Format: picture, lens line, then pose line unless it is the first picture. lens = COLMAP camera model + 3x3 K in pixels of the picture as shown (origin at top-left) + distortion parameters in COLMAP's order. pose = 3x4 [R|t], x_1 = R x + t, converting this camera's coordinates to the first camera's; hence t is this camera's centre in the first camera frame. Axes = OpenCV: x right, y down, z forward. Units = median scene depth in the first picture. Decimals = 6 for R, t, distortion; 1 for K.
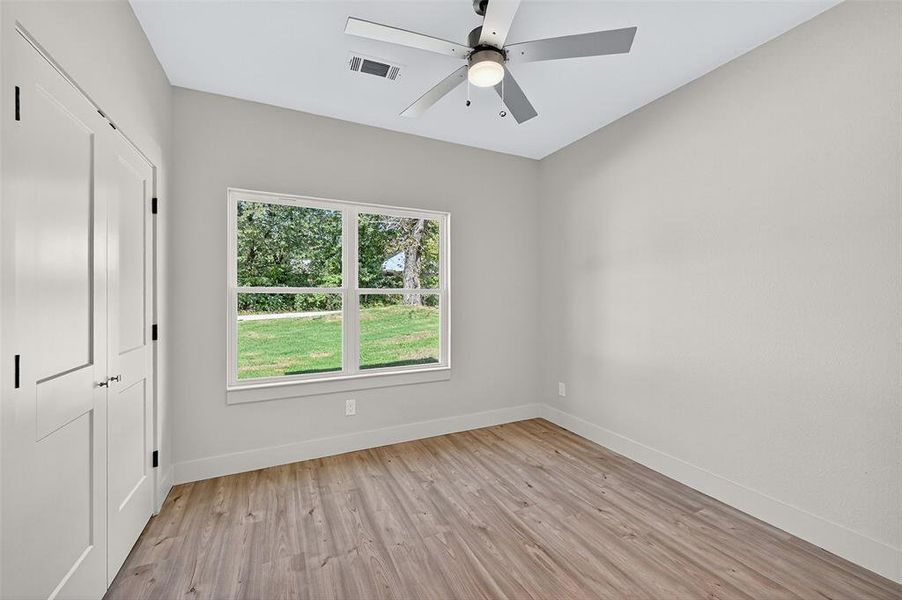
lens RADIAL K [[360.8, 0, 453.7], [0, 360.8, 291.9], [0, 0, 1]] dist [0.000135, -0.000230]
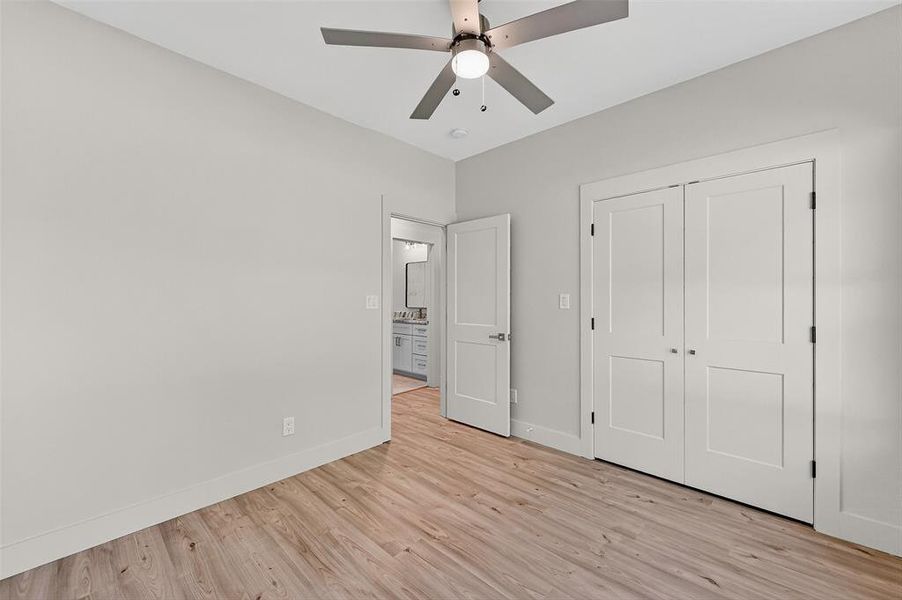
lens RADIAL K [[360.8, 0, 453.7], [0, 360.8, 291.9], [0, 0, 1]] dist [0.000135, -0.000230]
pose [[-0.932814, -0.001436, -0.360356, 0.452930], [0.004149, 0.999883, -0.014725, 0.009420], [0.360335, -0.015231, -0.932699, 1.775479]]
